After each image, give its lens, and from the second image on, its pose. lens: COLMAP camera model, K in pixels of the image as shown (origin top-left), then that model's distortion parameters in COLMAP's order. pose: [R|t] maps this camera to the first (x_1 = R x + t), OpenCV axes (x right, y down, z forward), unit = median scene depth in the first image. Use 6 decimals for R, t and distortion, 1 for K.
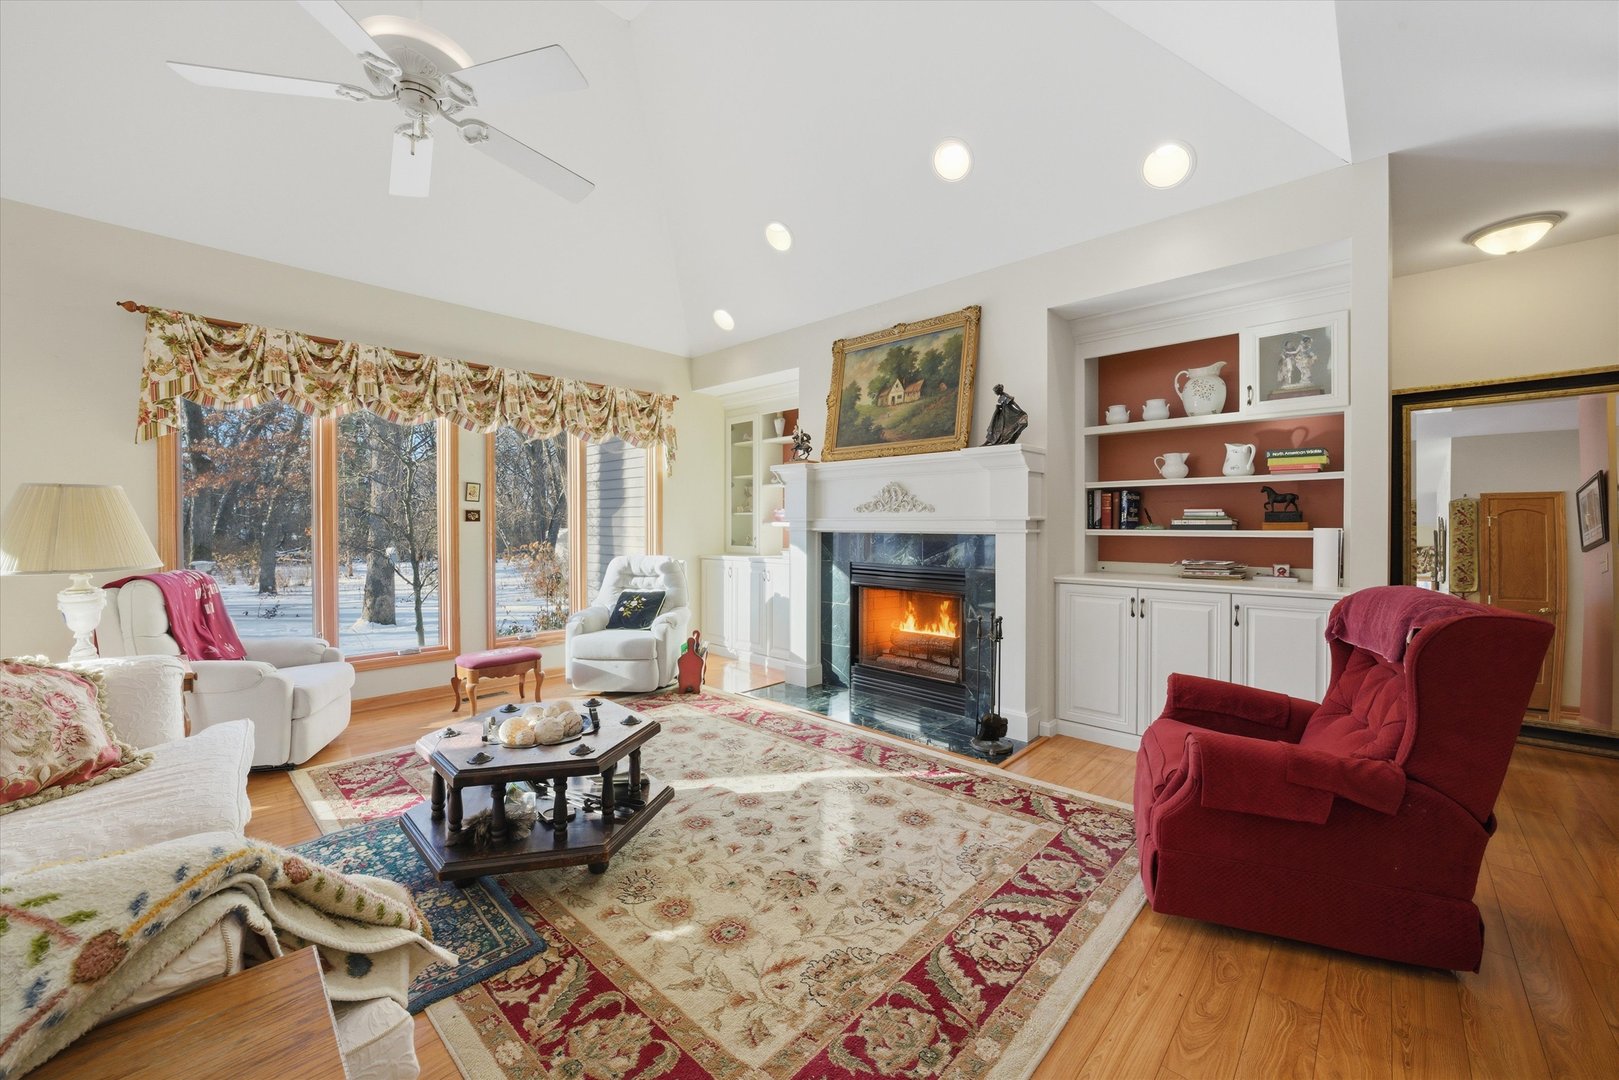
lens RADIAL K [[624.3, 0, 812.2], [0, 624.3, 530.8], [0, 0, 1]] dist [-0.018621, -0.000034]
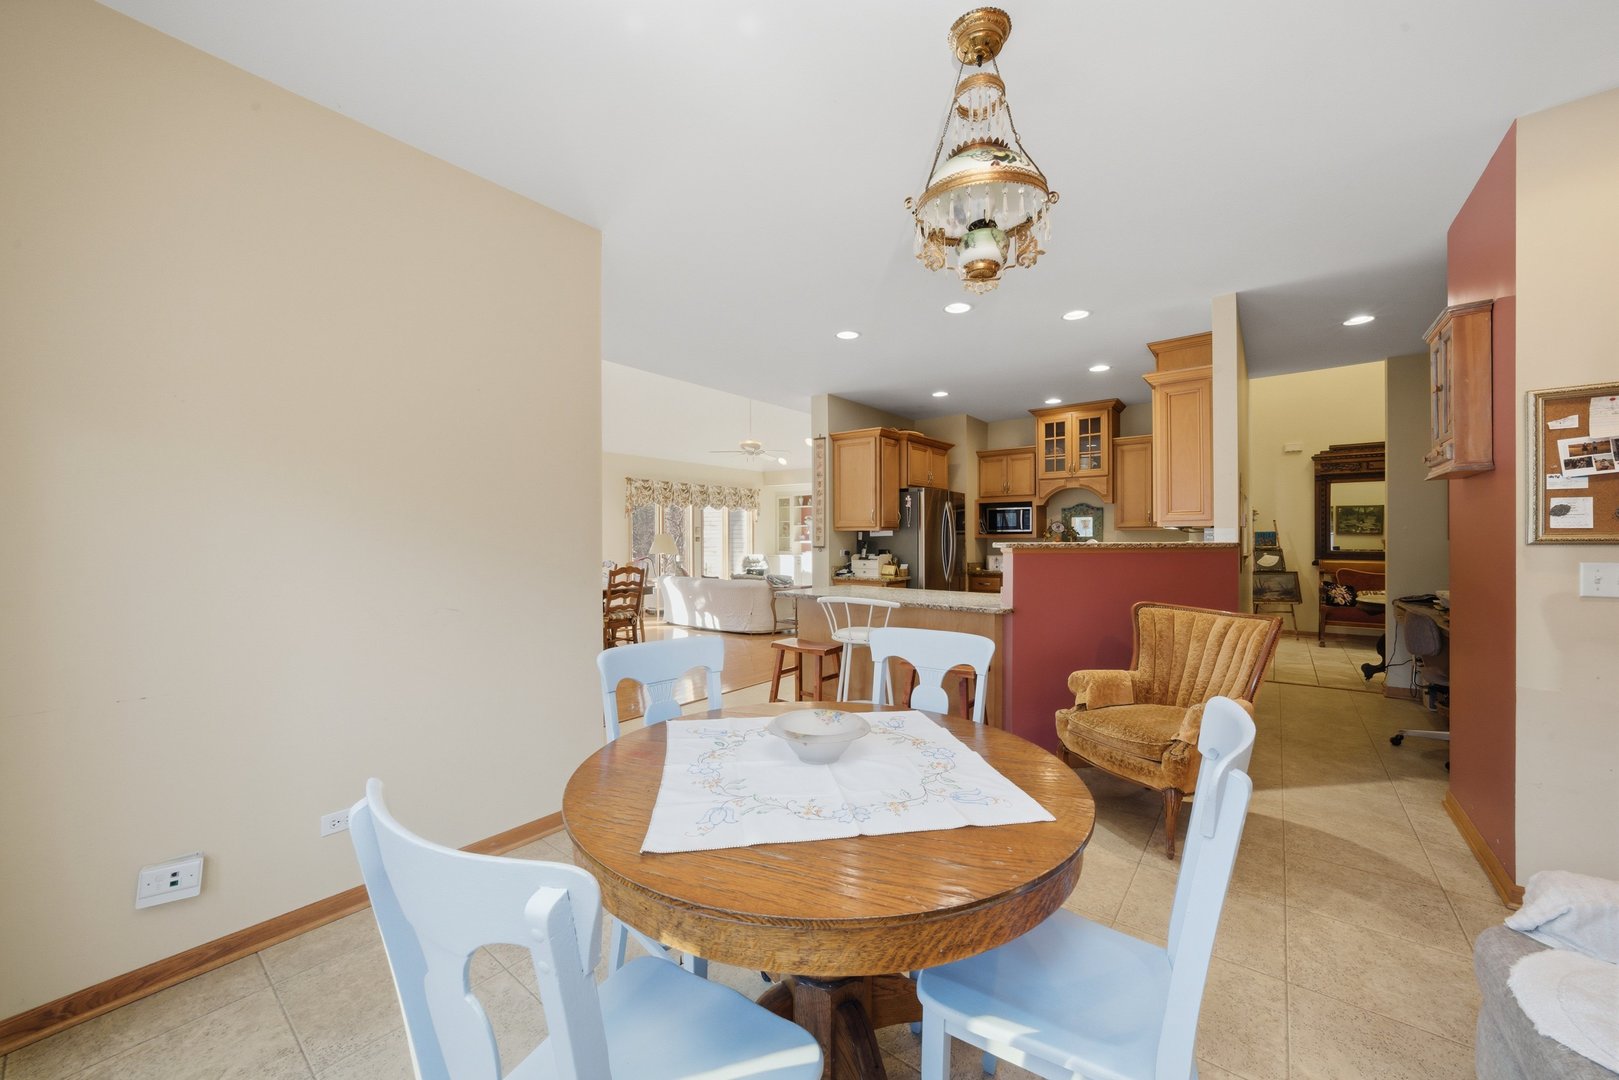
lens RADIAL K [[618.5, 0, 805.0], [0, 618.5, 533.5], [0, 0, 1]] dist [-0.030715, 0.008838]
pose [[0.997449, 0.000962, 0.071379, -0.331925], [0.000363, 0.999828, -0.018545, 0.003033], [-0.071385, 0.018523, 0.997277, -2.194095]]
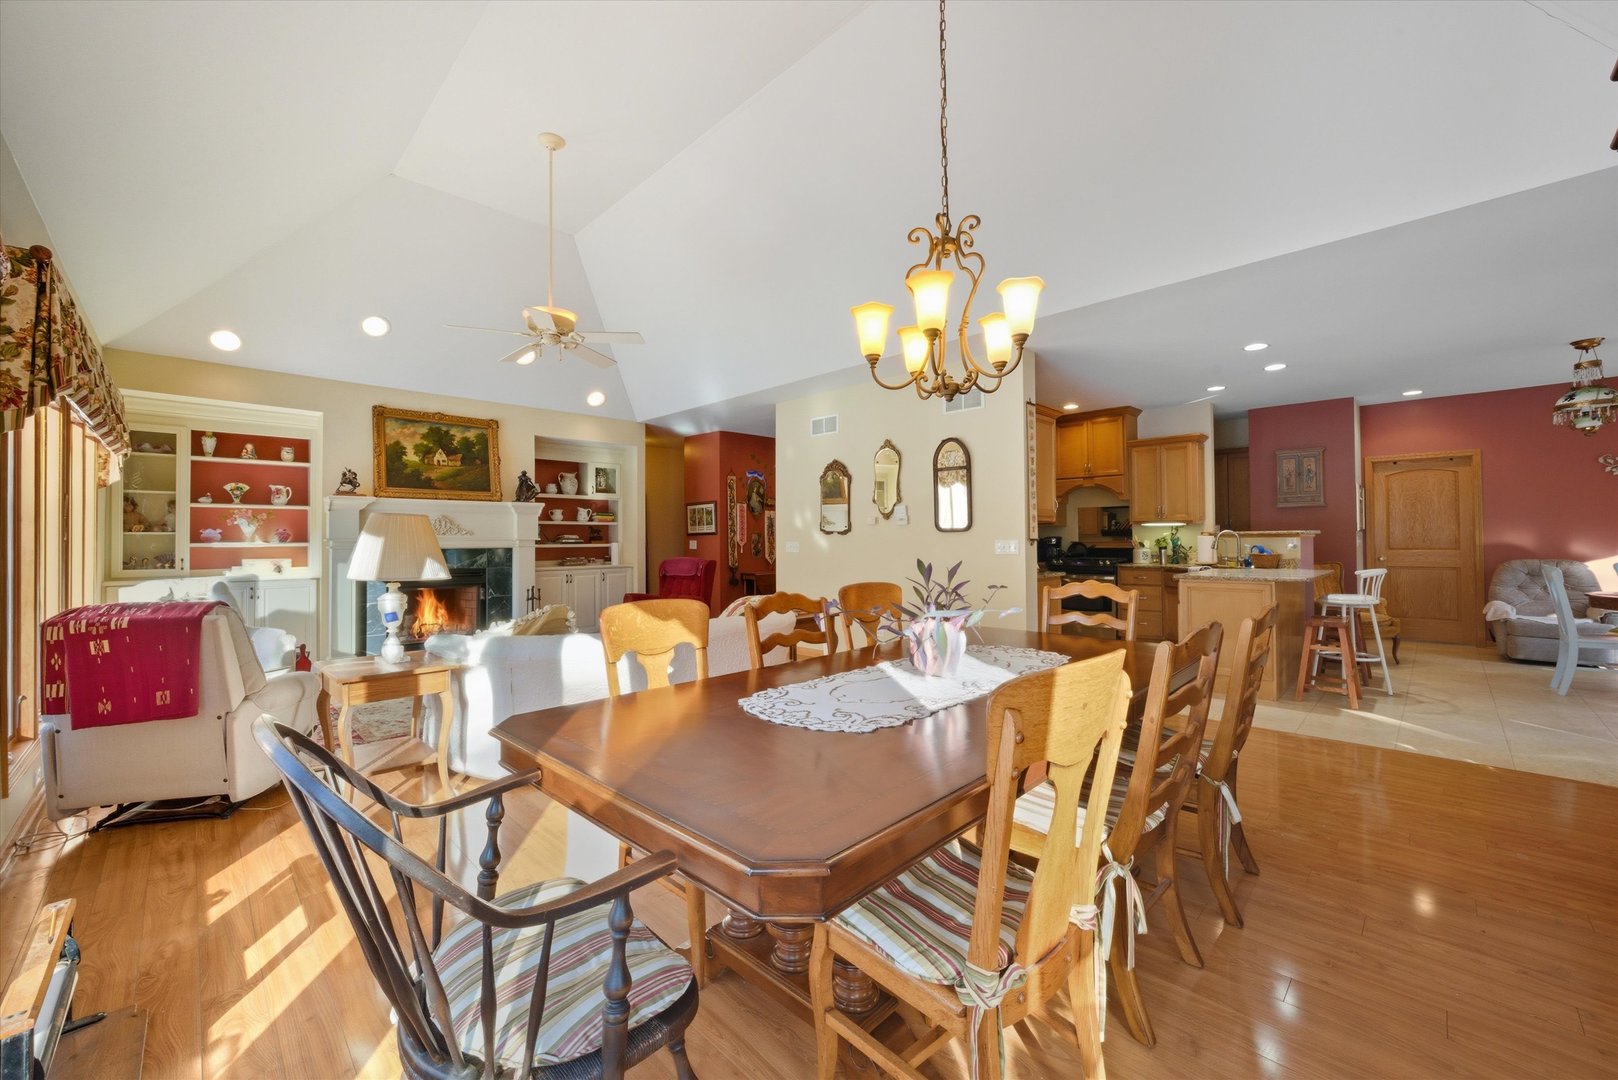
lens RADIAL K [[647.9, 0, 807.7], [0, 647.9, 533.8], [0, 0, 1]] dist [-0.000216, 0.000302]
pose [[0.024816, 0.009919, 0.999643, -1.673107], [0.018503, 0.999775, -0.010379, 0.000732], [-0.999521, 0.018754, 0.024627, 0.062643]]
